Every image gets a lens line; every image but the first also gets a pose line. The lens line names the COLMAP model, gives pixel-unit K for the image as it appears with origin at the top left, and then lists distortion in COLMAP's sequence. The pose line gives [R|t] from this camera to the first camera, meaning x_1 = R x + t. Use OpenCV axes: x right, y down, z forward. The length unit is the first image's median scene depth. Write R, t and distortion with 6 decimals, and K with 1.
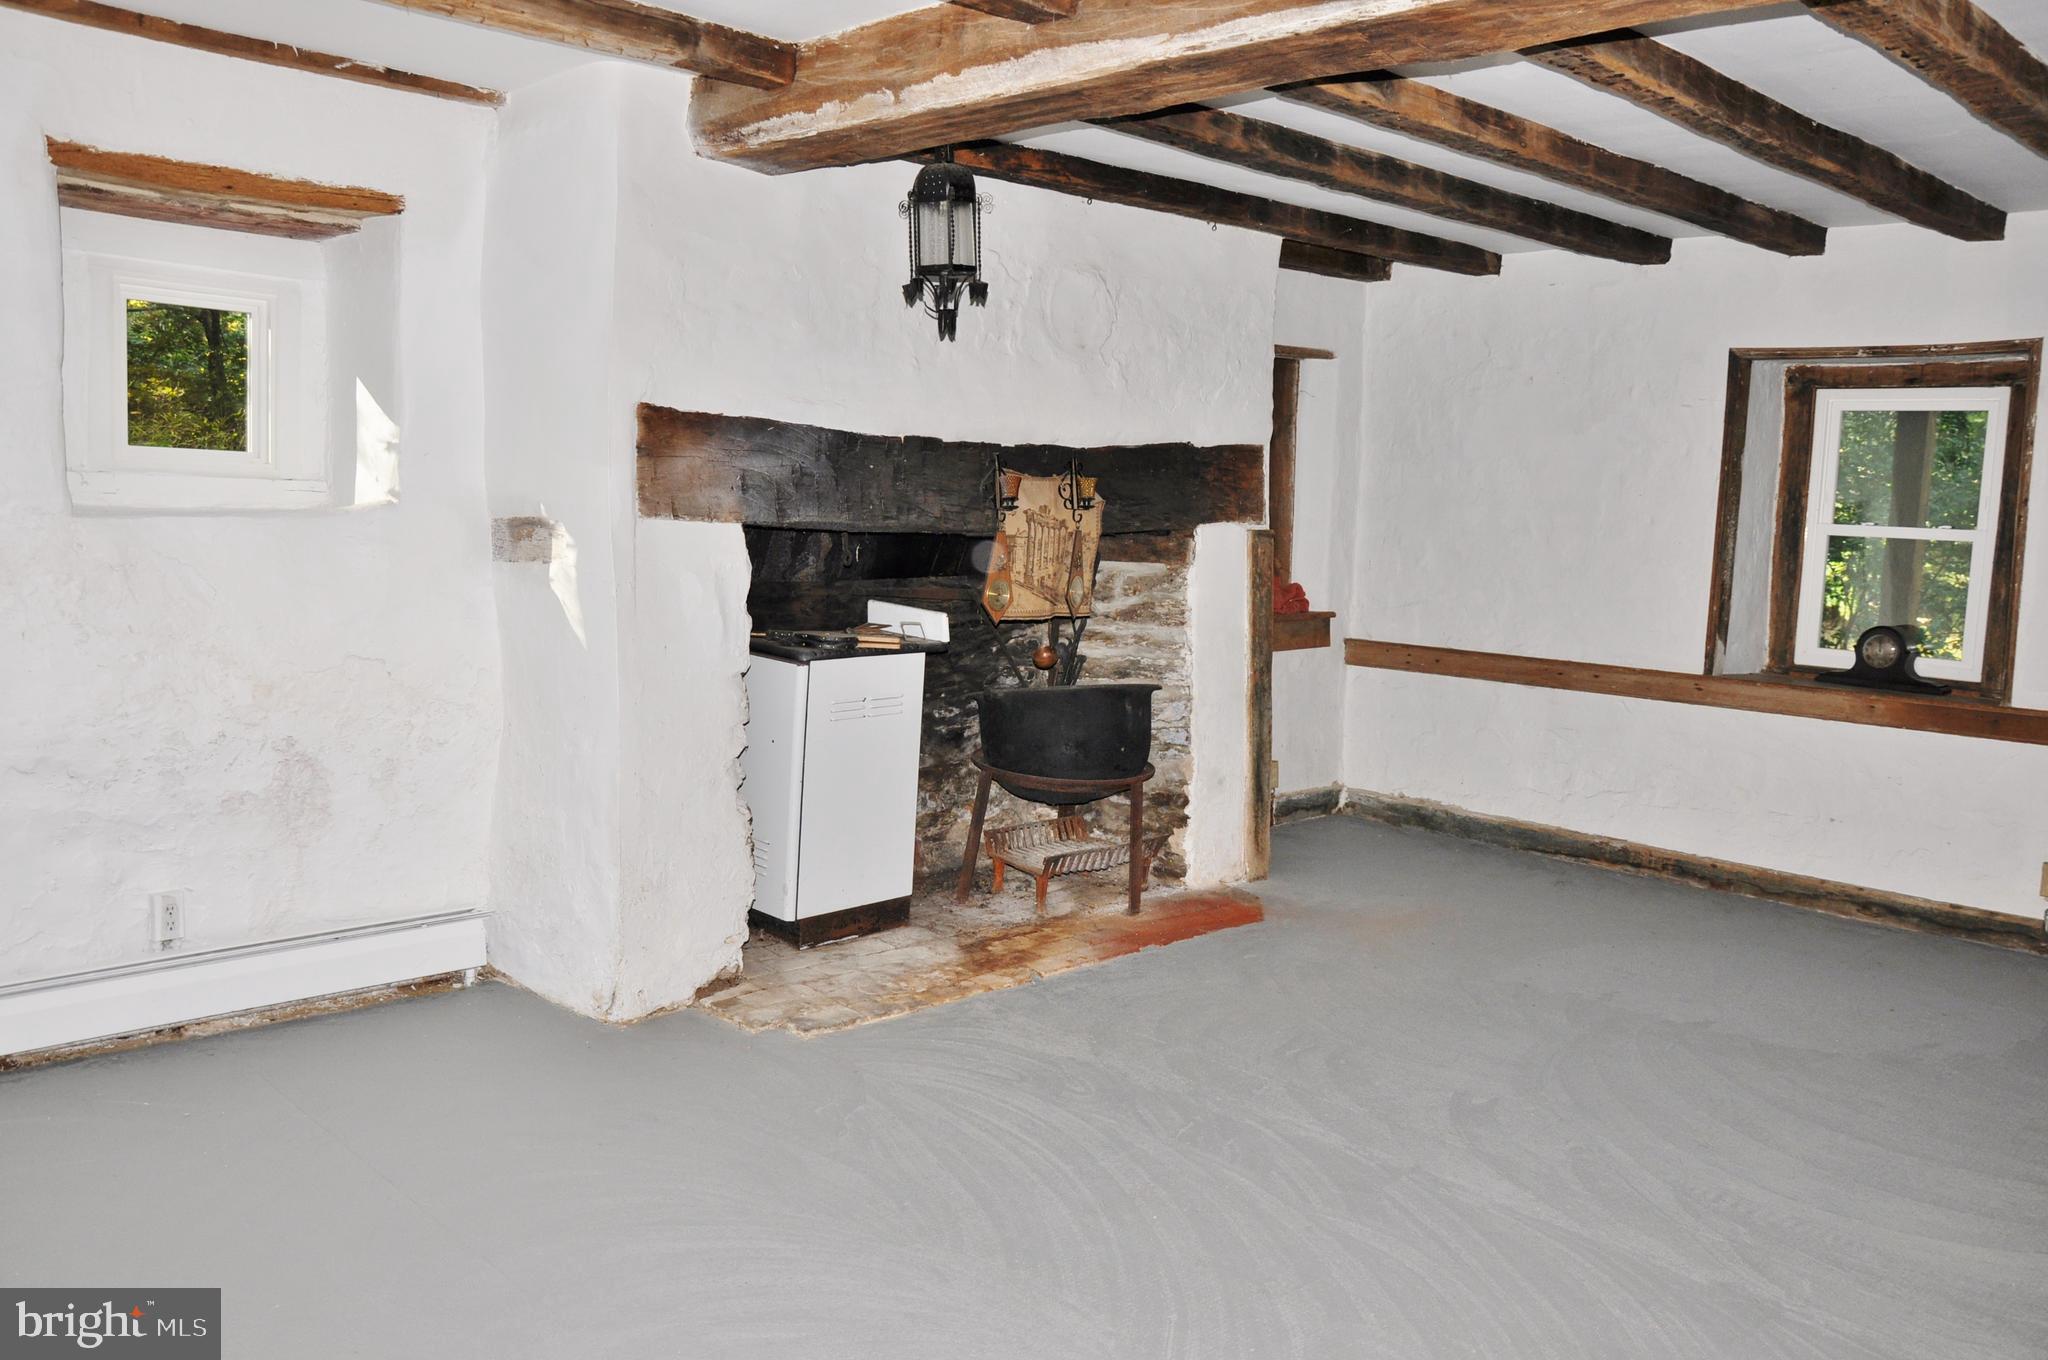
lens RADIAL K [[1631.5, 0, 1012.7], [0, 1631.5, 686.4], [0, 0, 1]] dist [-0.144533, 0.139313]
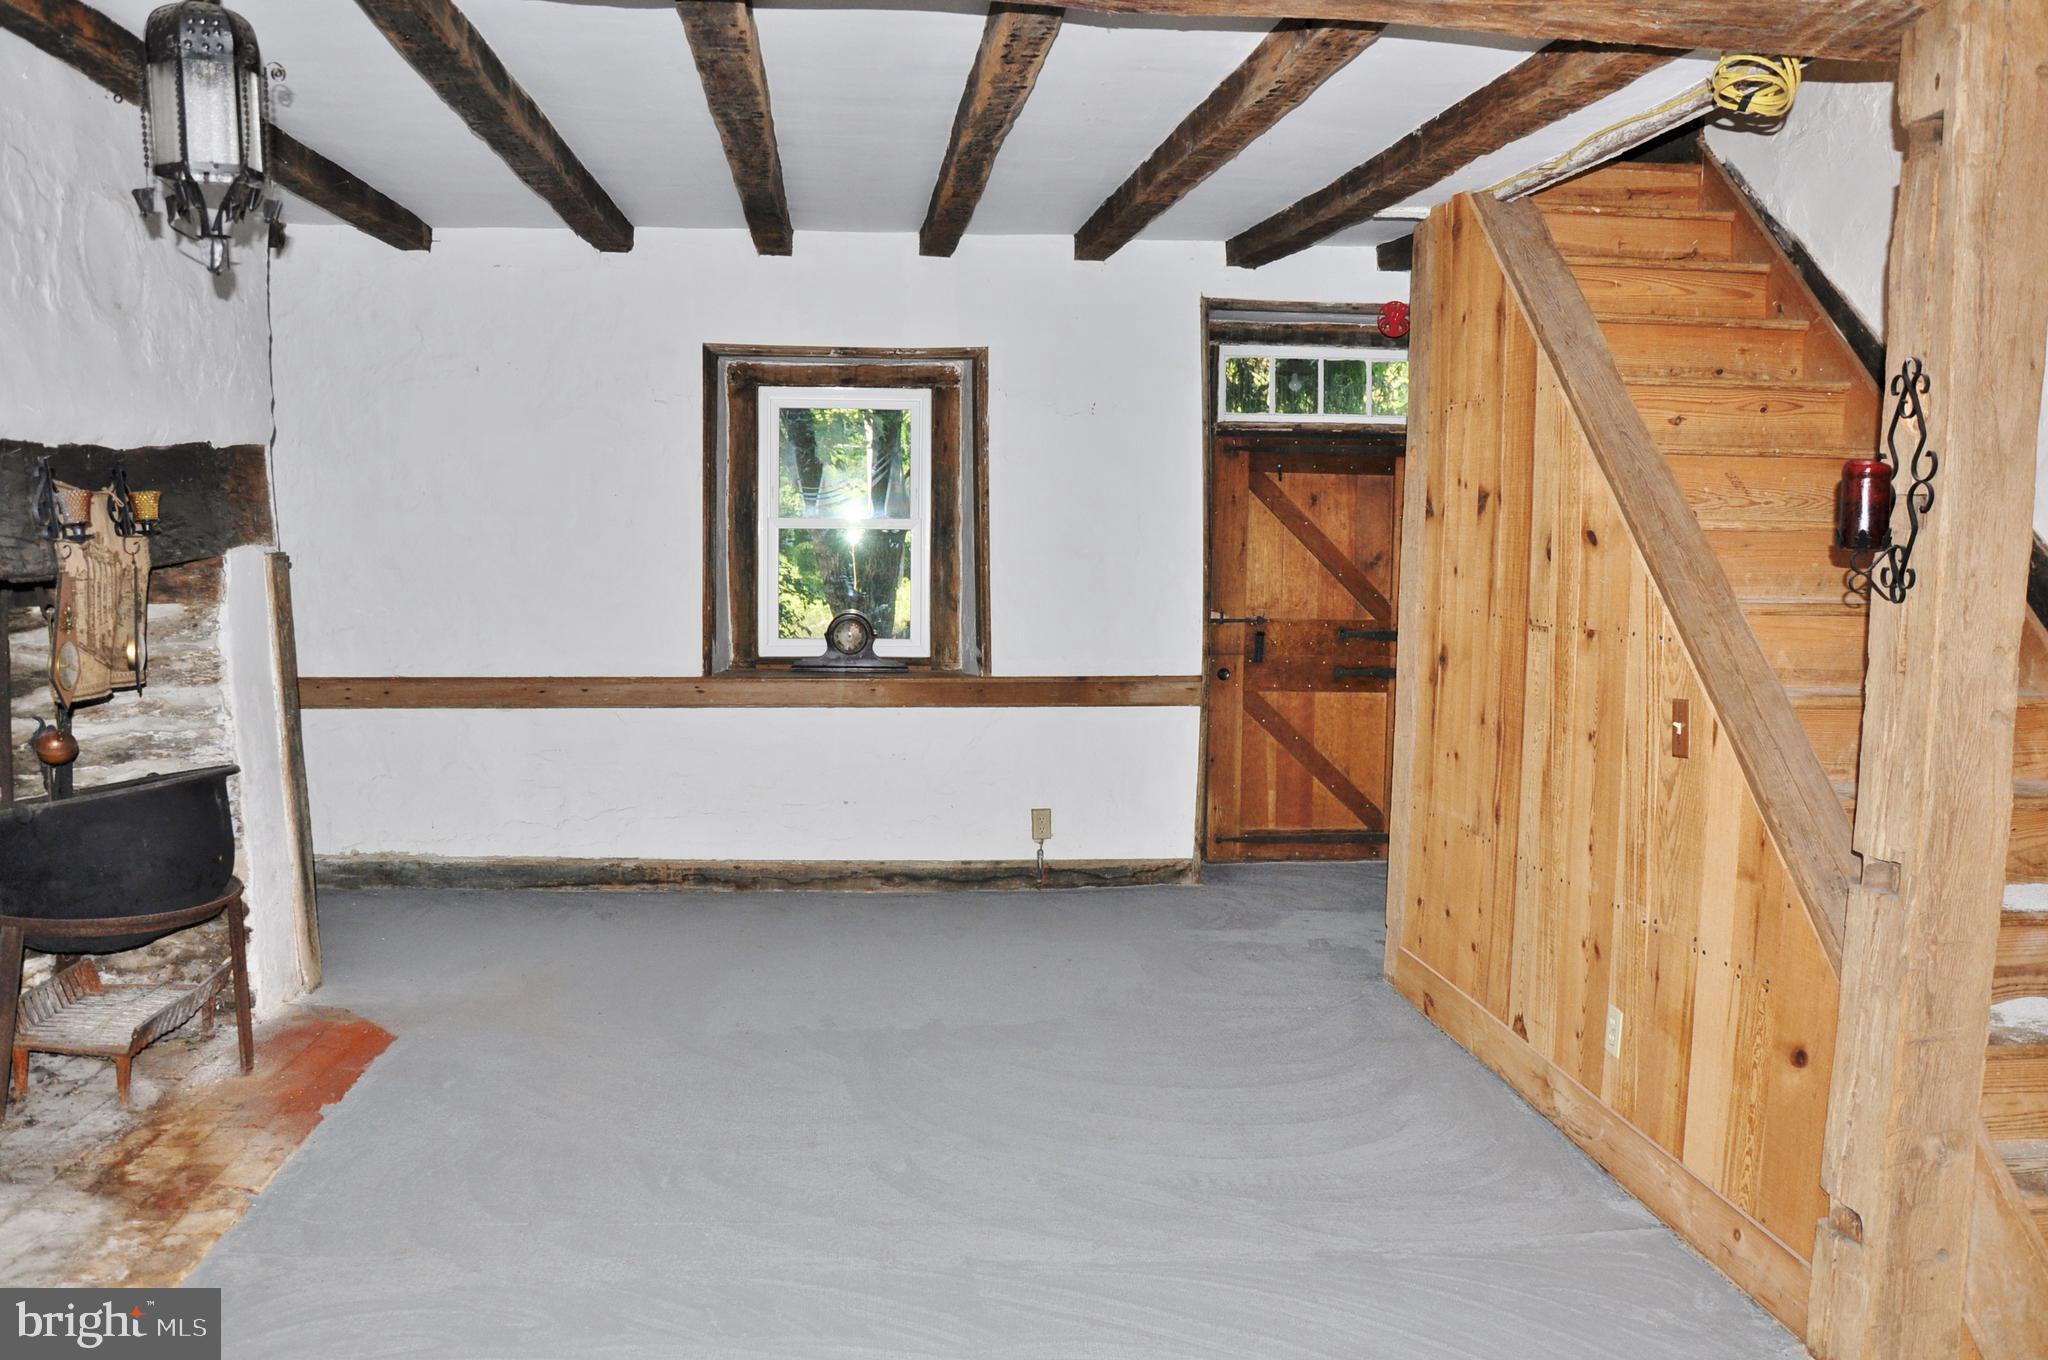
lens RADIAL K [[1631.5, 0, 1012.7], [0, 1631.5, 686.4], [0, 0, 1]] dist [-0.144533, 0.139313]
pose [[0.624553, -0.104680, 0.773935, -0.236894], [0.101811, 0.993433, 0.052208, -0.036635], [-0.774318, 0.046188, 0.631109, 0.244345]]
